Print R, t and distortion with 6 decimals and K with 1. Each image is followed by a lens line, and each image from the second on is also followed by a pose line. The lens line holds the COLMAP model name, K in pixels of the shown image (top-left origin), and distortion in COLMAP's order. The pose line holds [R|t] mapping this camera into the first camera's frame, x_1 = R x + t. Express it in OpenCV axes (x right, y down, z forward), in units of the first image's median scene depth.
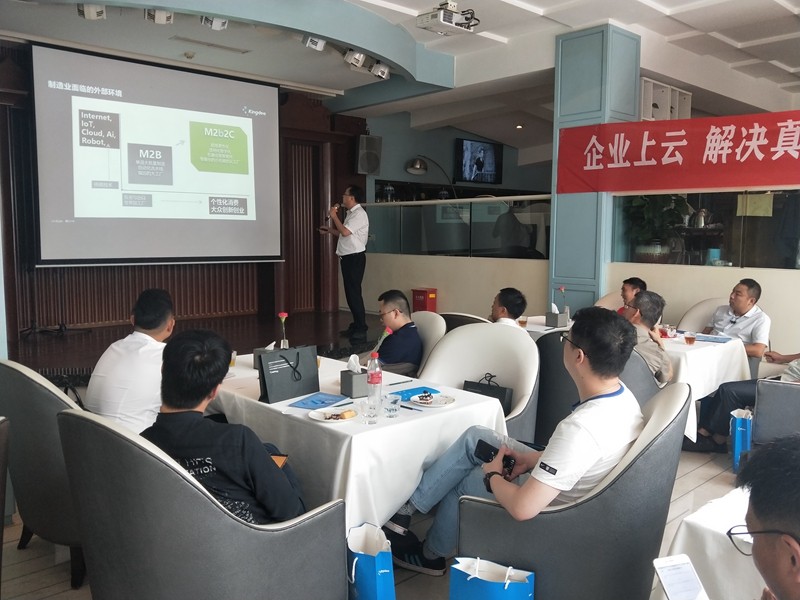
lens RADIAL K [[676.5, 0, 402.2], [0, 676.5, 298.6], [0, 0, 1]] dist [0.025827, -0.062621]
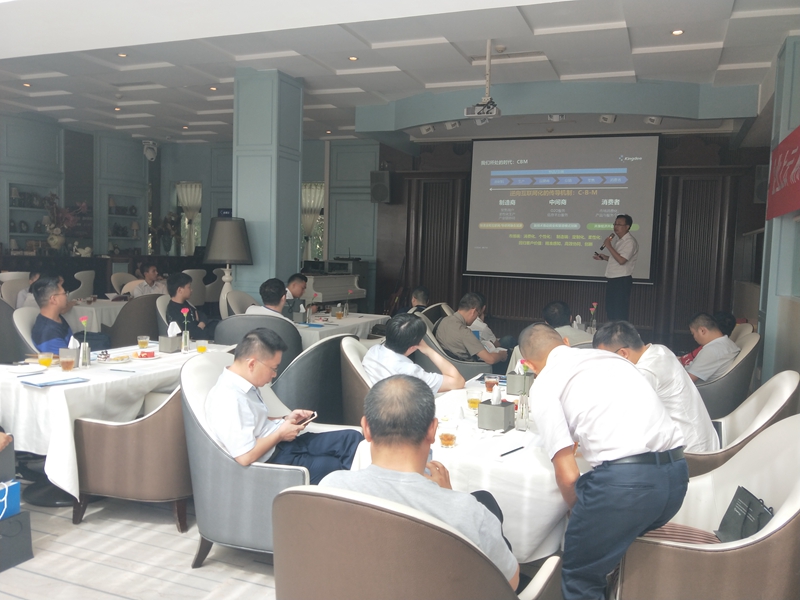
lens RADIAL K [[673.5, 0, 400.0], [0, 673.5, 300.0], [0, 0, 1]] dist [0.025761, -0.065917]
pose [[0.431103, 0.074160, -0.899250, 0.909213], [-0.117933, 0.992698, 0.025329, -0.009235], [0.894563, 0.095132, 0.436701, 0.156449]]
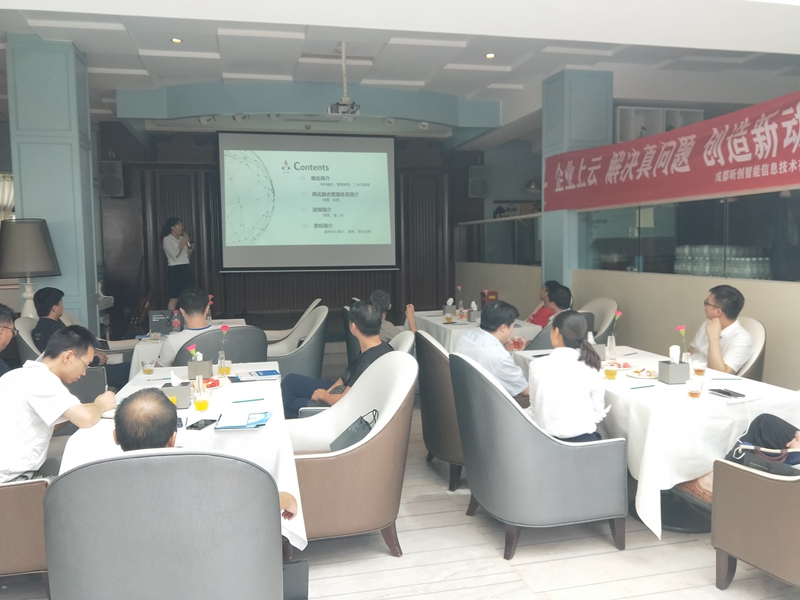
lens RADIAL K [[673.5, 0, 400.0], [0, 673.5, 300.0], [0, 0, 1]] dist [0.025761, -0.065917]
pose [[0.869341, 0.021464, -0.493746, 0.634728], [-0.028327, 0.999578, -0.006424, 0.017449], [0.493400, 0.019571, 0.869583, -0.171411]]
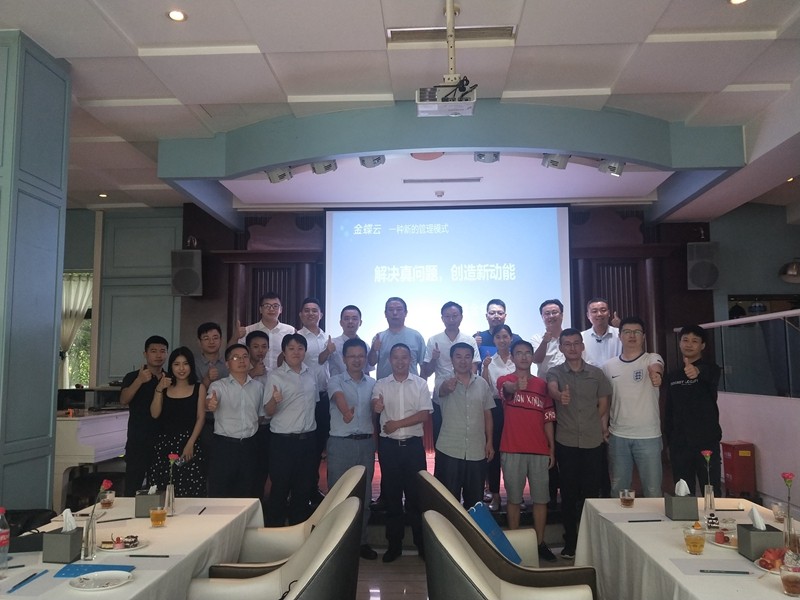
lens RADIAL K [[676.5, 0, 402.2], [0, 676.5, 298.6], [0, 0, 1]] dist [0.025827, -0.062621]
pose [[0.703824, -0.083080, -0.705499, 0.386669], [-0.056199, 0.983513, -0.171885, -0.025446], [0.708148, 0.160625, 0.687551, 0.305486]]
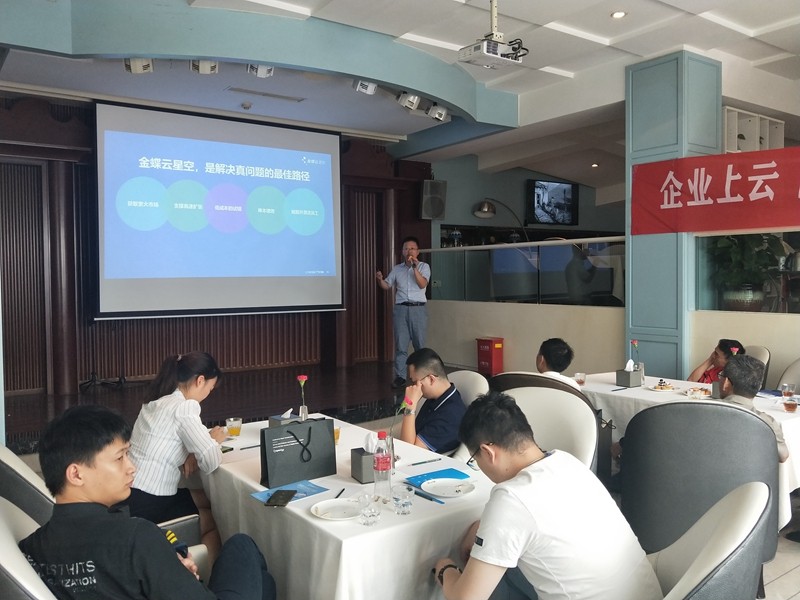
lens RADIAL K [[673.5, 0, 400.0], [0, 673.5, 300.0], [0, 0, 1]] dist [0.025761, -0.065917]
pose [[0.991629, -0.010644, -0.128681, 0.037700], [0.002721, 0.998097, -0.061596, -0.013430], [0.129091, 0.060730, 0.989771, 0.068077]]
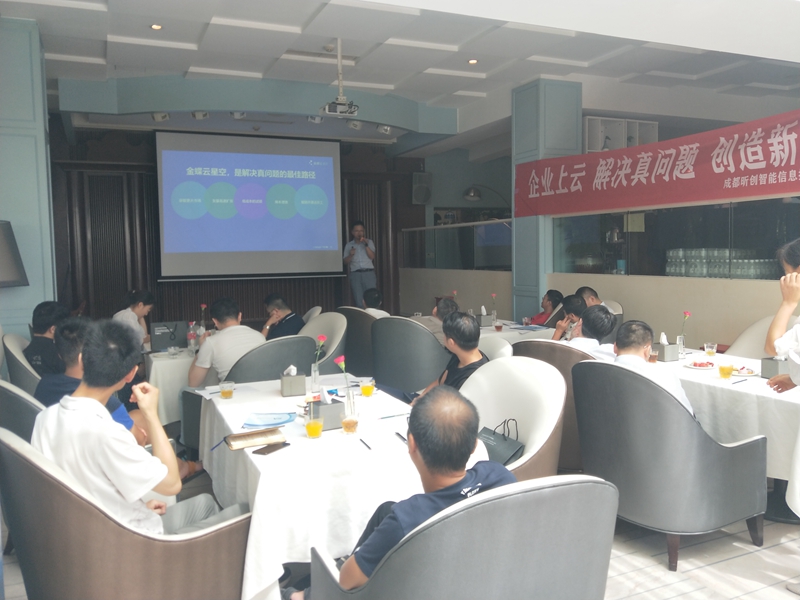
lens RADIAL K [[663.5, 0, 400.9], [0, 663.5, 298.5], [0, 0, 1]] dist [0.077209, -0.181802]
pose [[0.946812, -0.001052, -0.321784, 0.445088], [-0.006812, 0.999705, -0.023310, 0.022688], [0.321714, 0.024262, 0.946526, -0.214588]]
